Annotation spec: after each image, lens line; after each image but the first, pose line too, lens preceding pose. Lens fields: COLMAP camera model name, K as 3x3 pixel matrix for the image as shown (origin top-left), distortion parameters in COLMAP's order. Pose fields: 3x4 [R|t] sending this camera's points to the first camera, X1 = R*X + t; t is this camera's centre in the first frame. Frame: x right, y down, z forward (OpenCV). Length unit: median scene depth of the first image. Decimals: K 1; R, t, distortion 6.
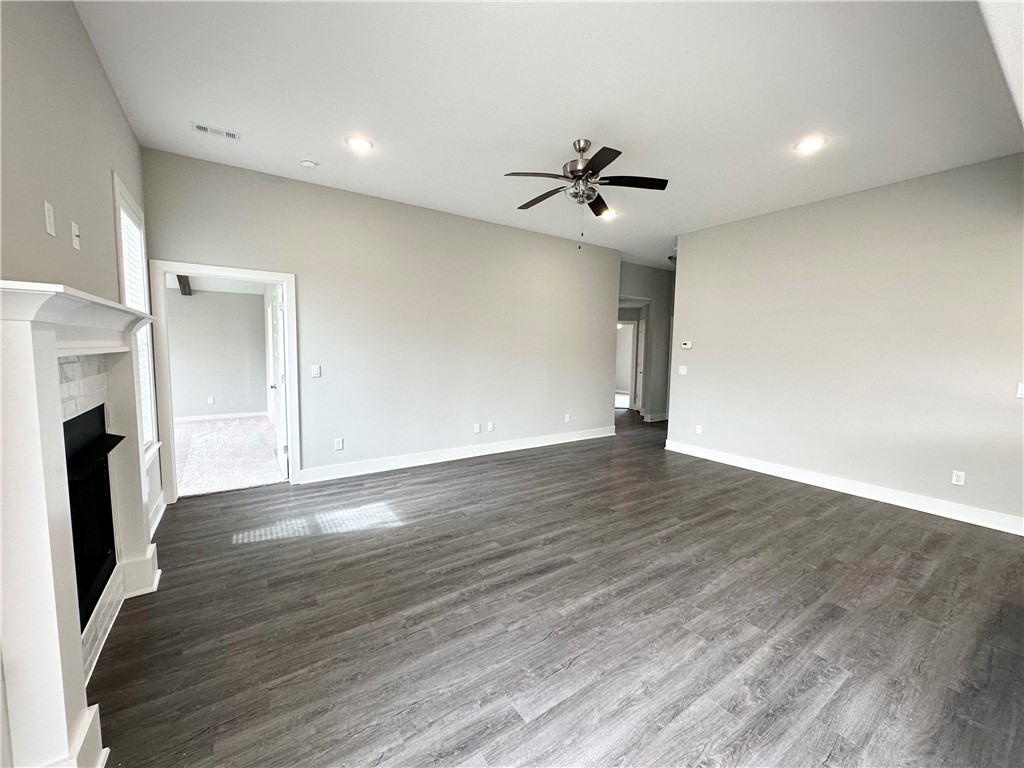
lens RADIAL K [[407.2, 0, 512.0], [0, 407.2, 384.0], [0, 0, 1]] dist [-0.002137, 0.000584]
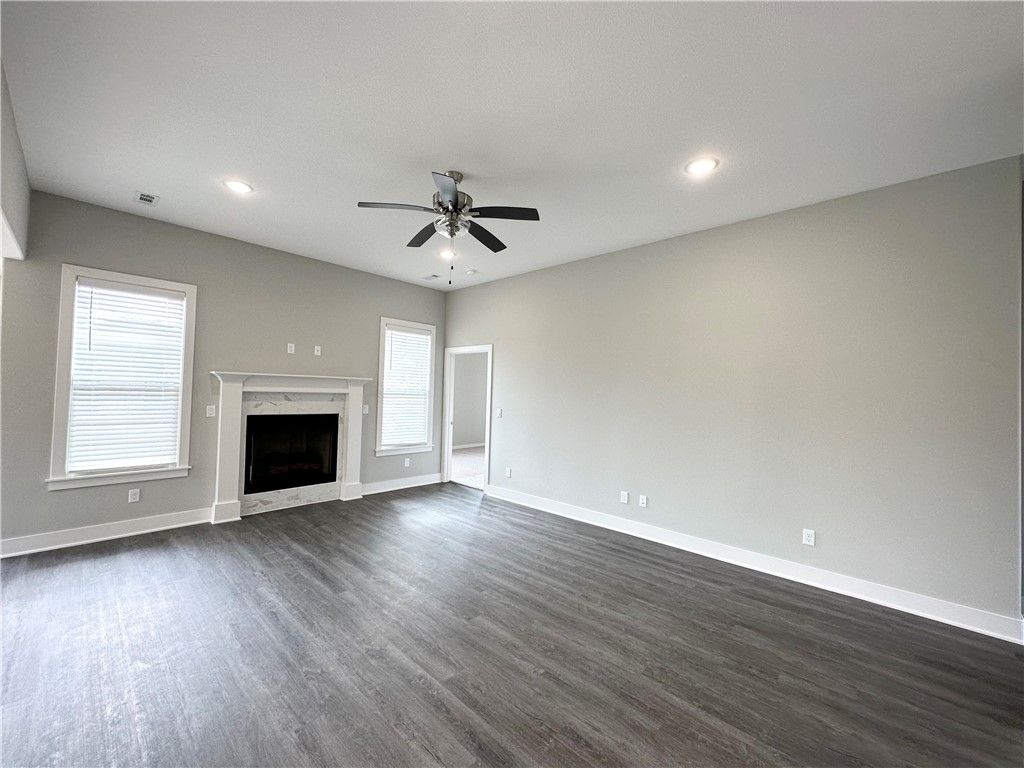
lens RADIAL K [[407.2, 0, 512.0], [0, 407.2, 384.0], [0, 0, 1]] dist [-0.002137, 0.000584]
pose [[0.217061, -0.030313, -0.975687, 0.859547], [-0.111549, 0.992200, -0.055642, -0.056956], [0.969764, 0.120915, 0.211986, 0.769861]]
